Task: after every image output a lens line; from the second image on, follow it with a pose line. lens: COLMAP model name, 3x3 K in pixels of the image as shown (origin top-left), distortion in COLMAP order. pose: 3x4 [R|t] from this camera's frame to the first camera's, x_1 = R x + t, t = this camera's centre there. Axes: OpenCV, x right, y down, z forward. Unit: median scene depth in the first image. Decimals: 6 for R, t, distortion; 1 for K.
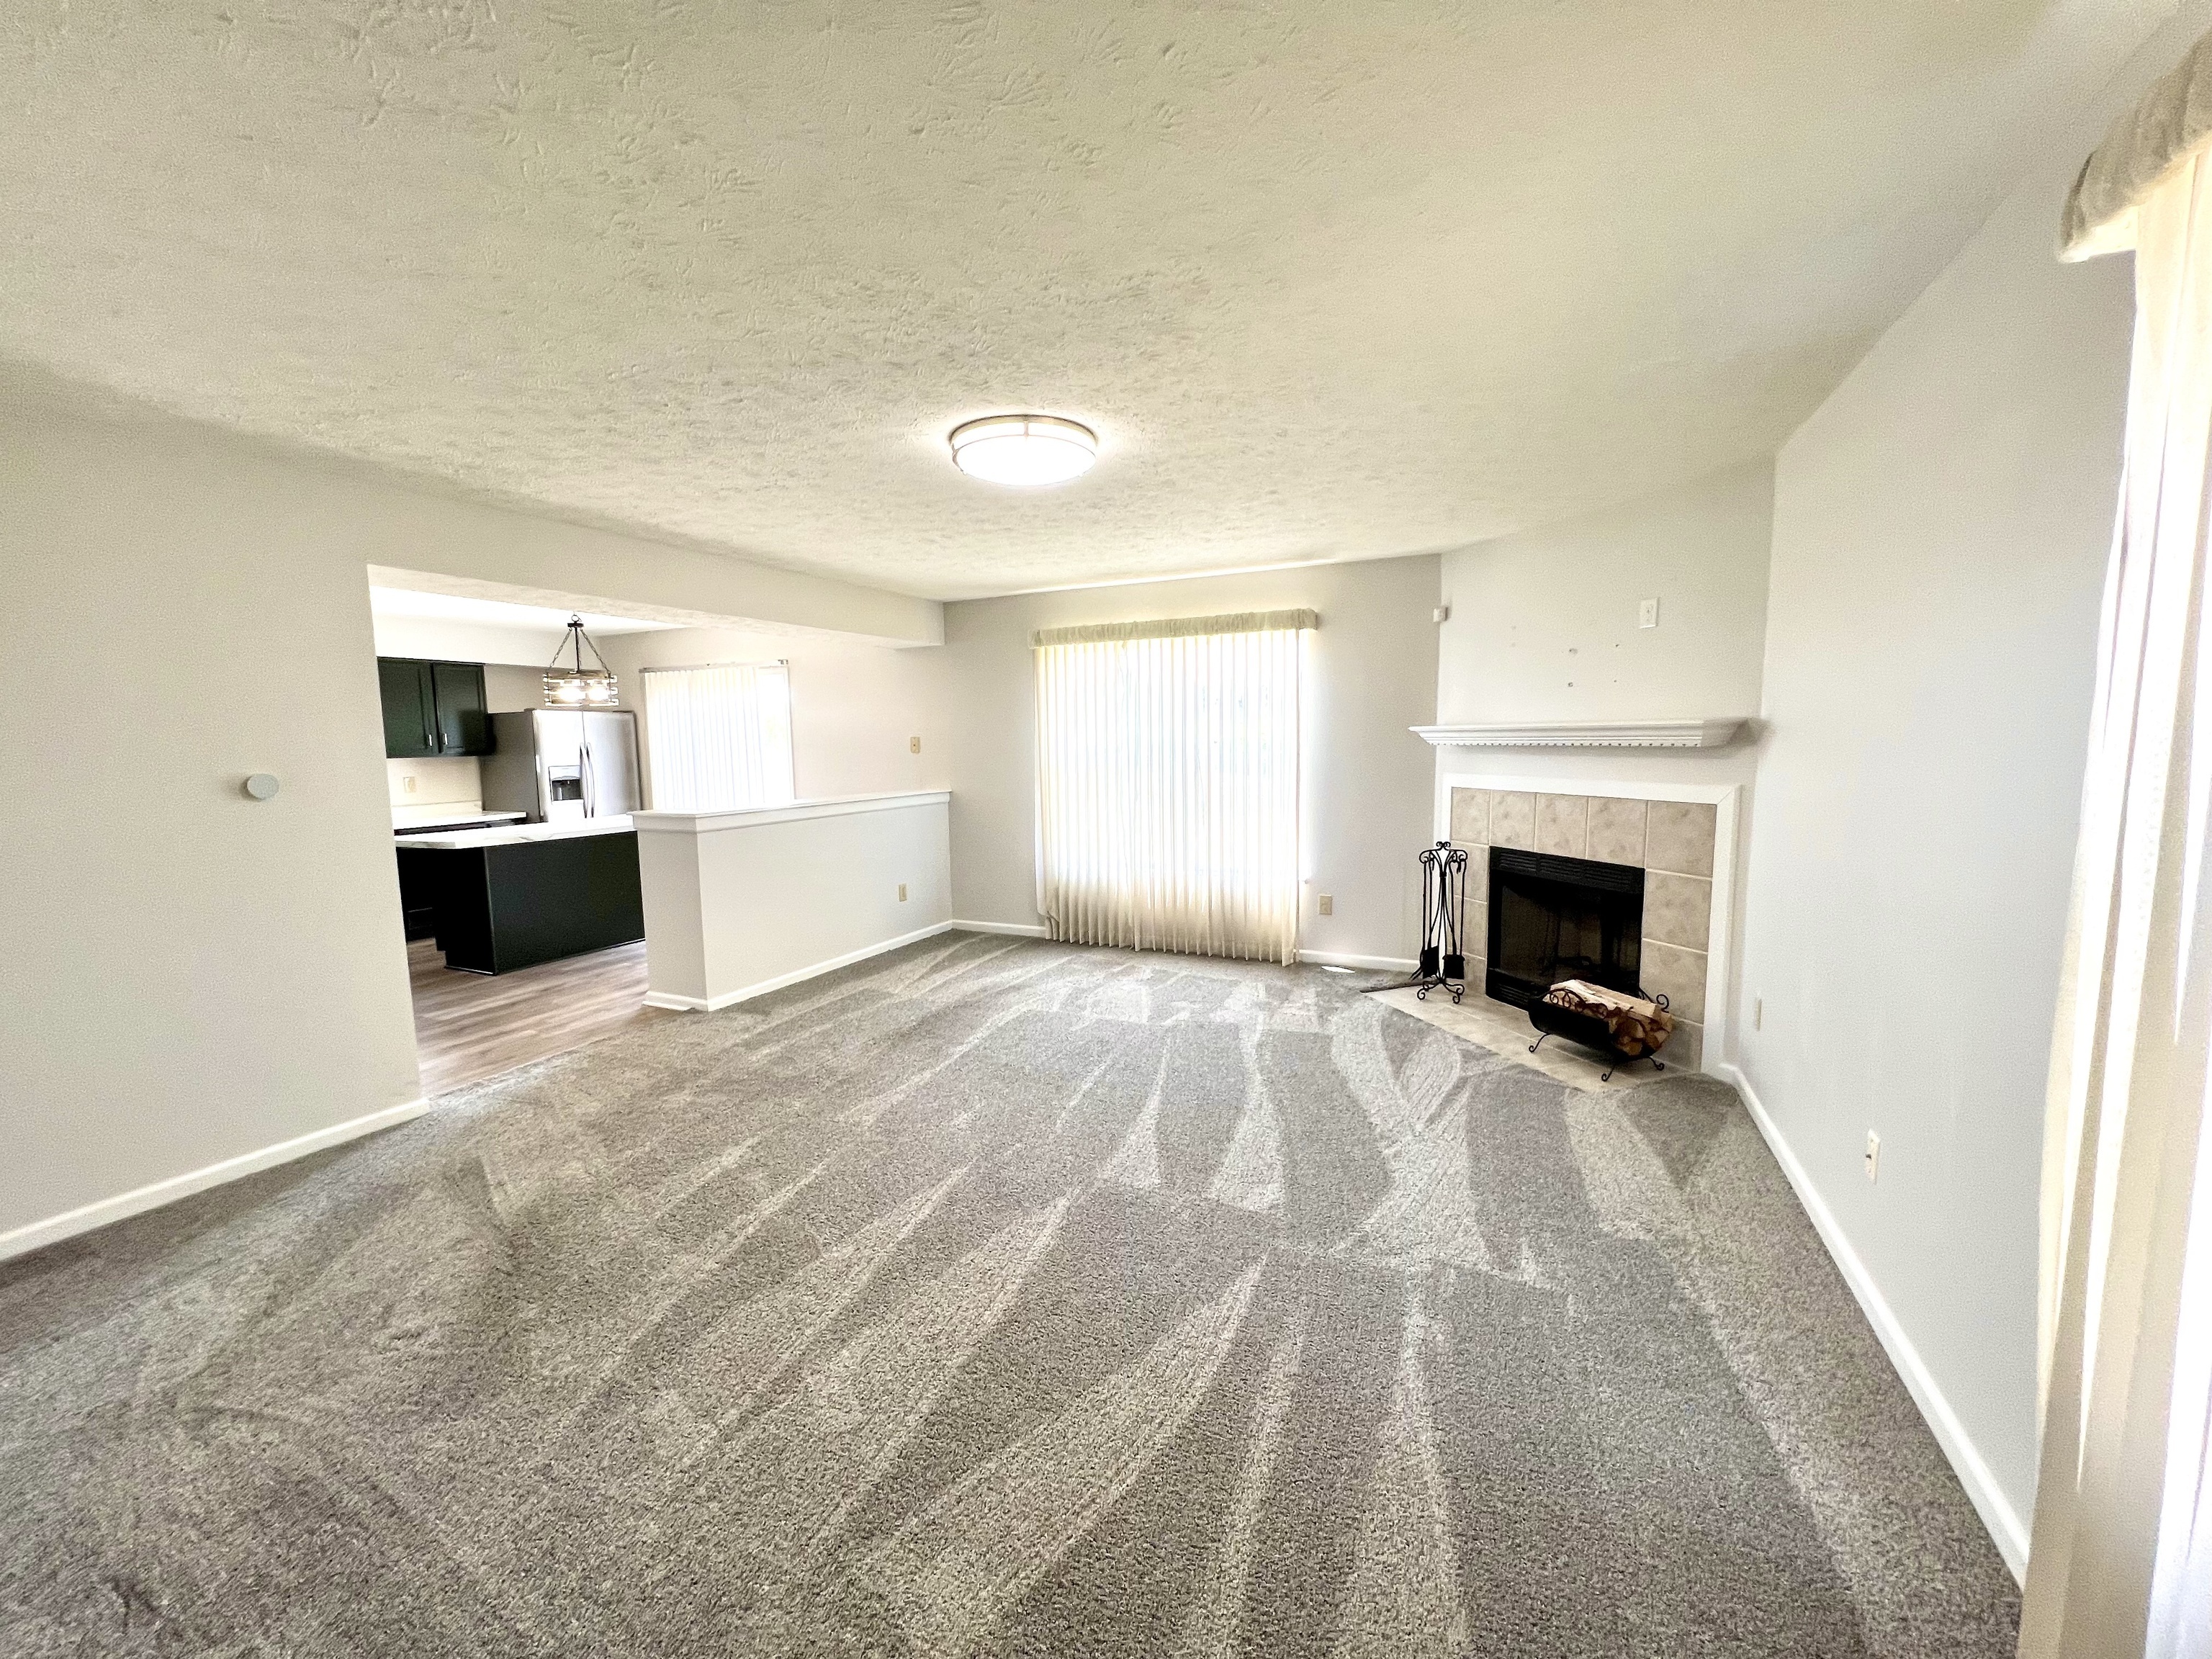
lens RADIAL K [[881.5, 0, 1109.2], [0, 881.5, 836.6], [0, 0, 1]] dist [-0.003702, 0.000706]
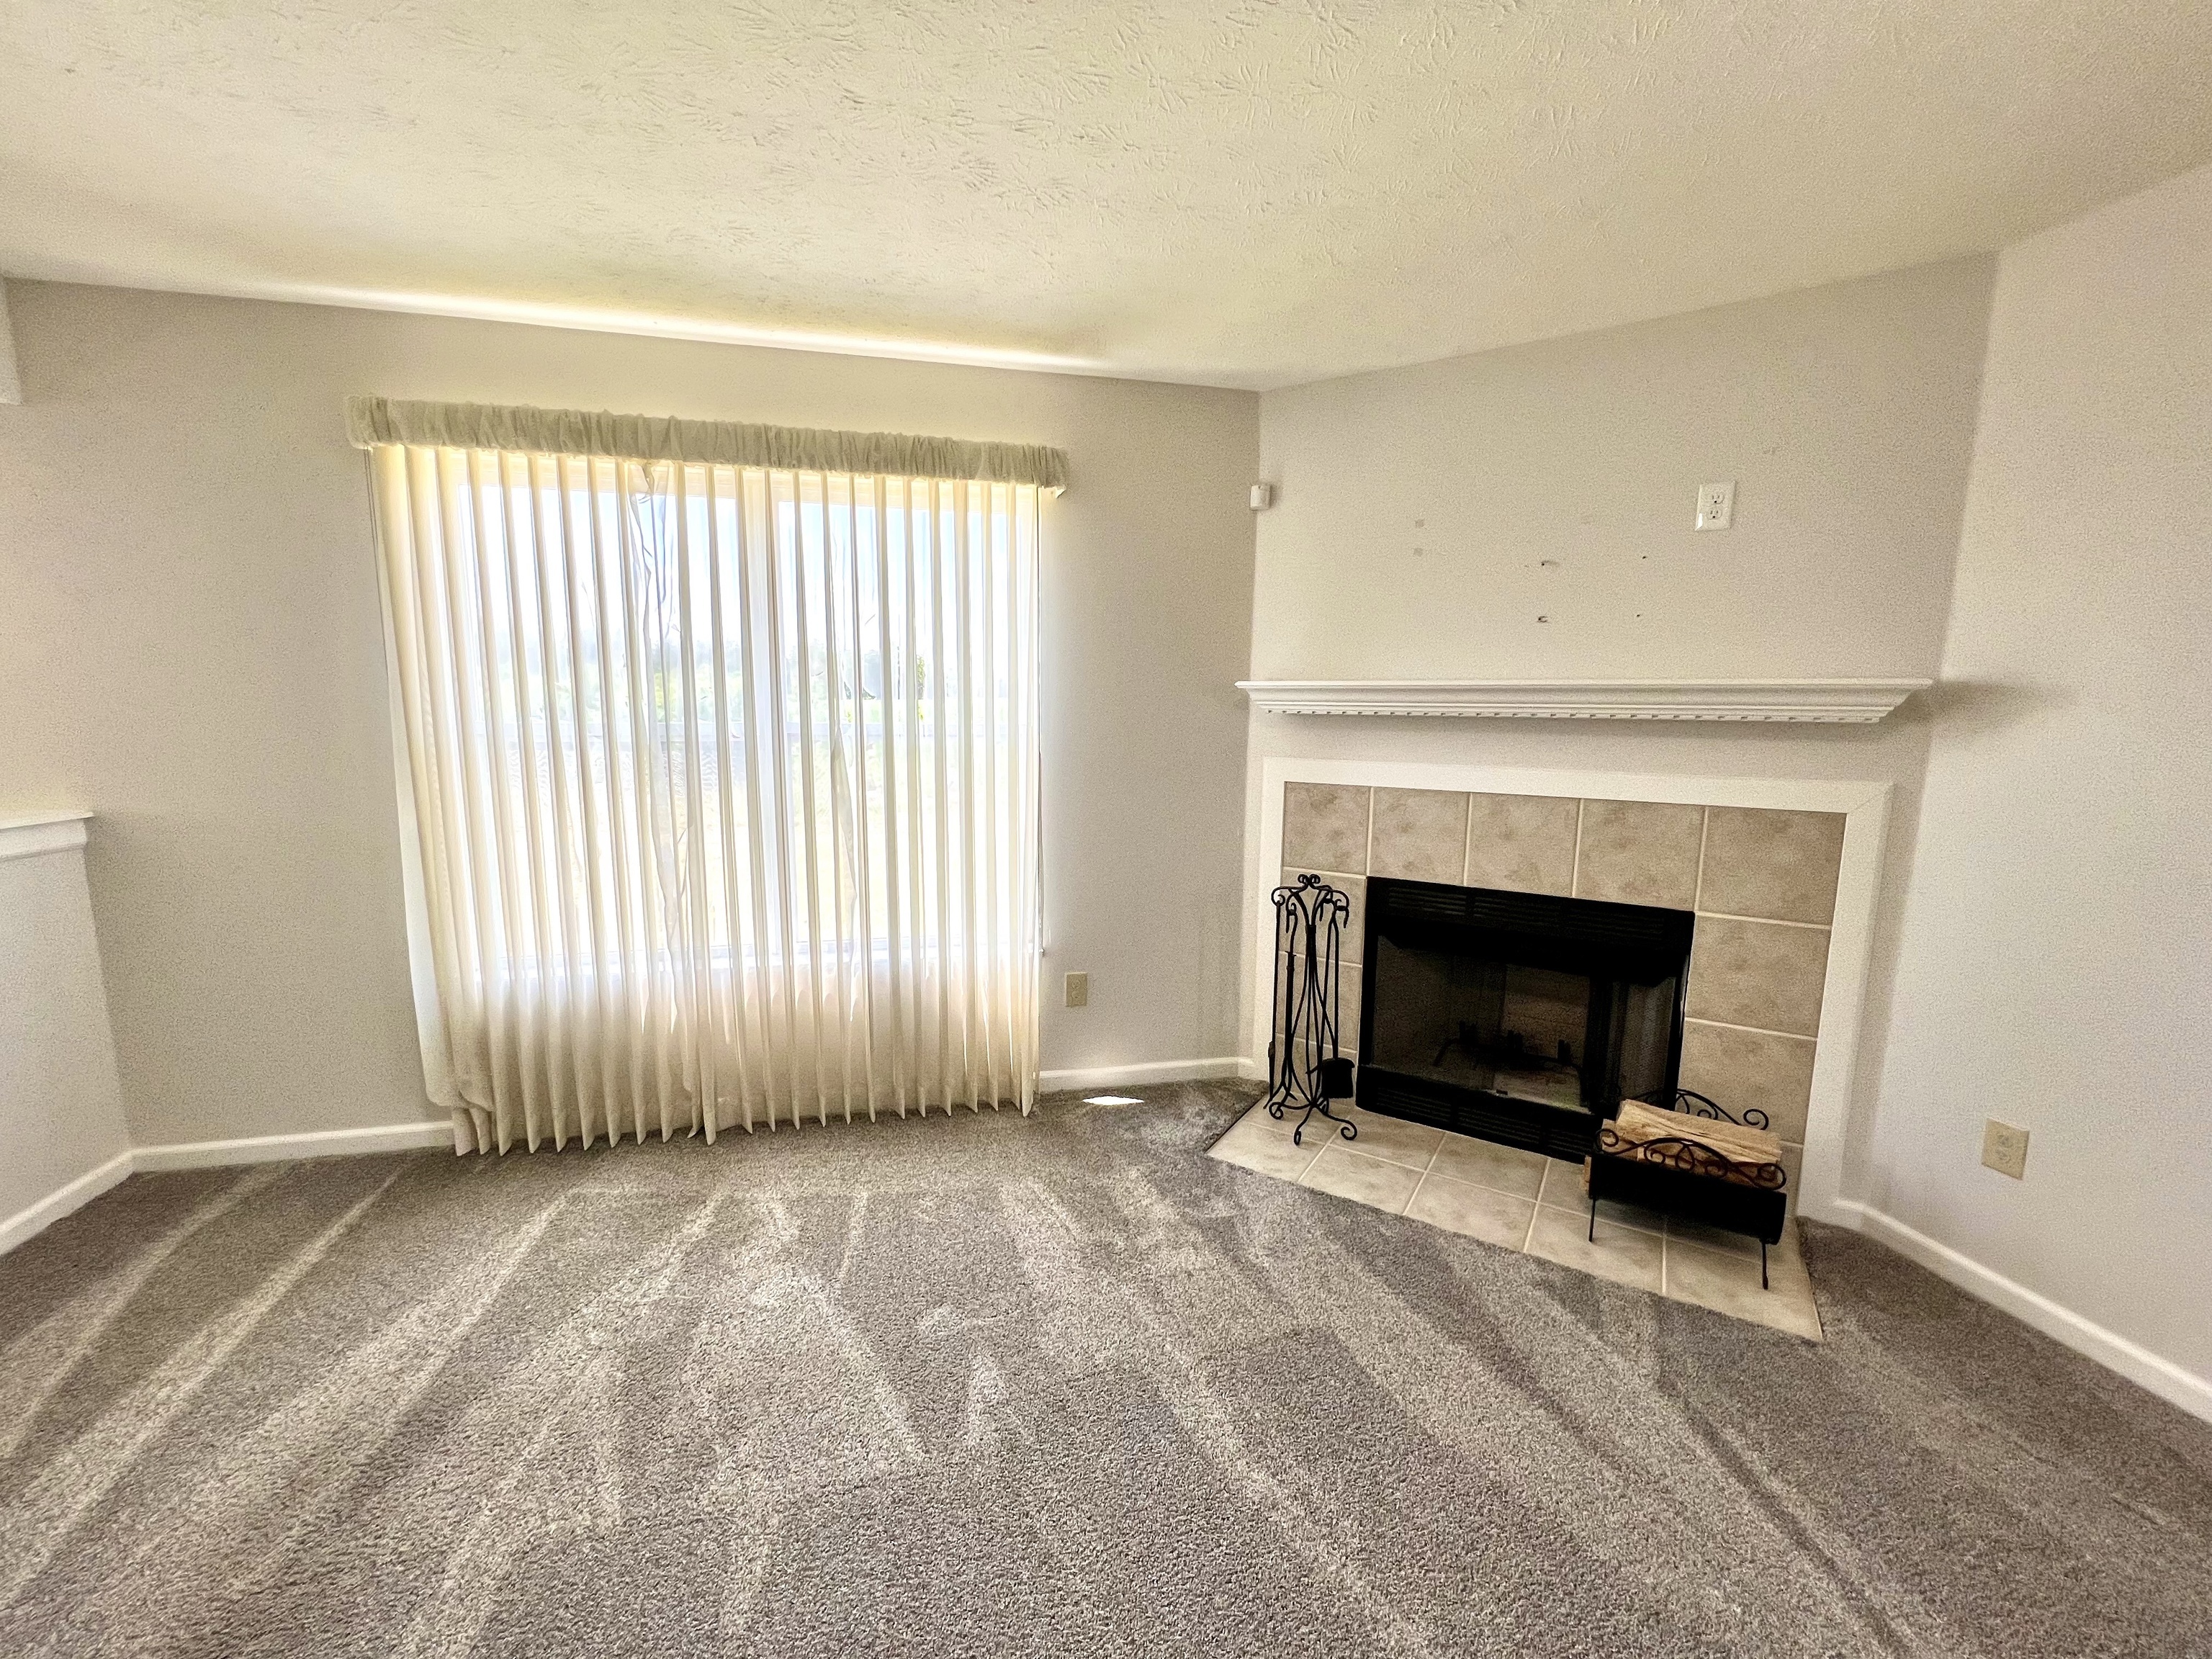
lens RADIAL K [[881.5, 0, 1106.6], [0, 881.5, 835.8], [0, 0, 1]] dist [-0.003702, 0.000706]
pose [[0.788501, -0.065085, 0.611580, -0.092347], [0.045799, 0.997838, 0.047143, -0.053525], [-0.613326, -0.009163, 0.789777, 0.587387]]
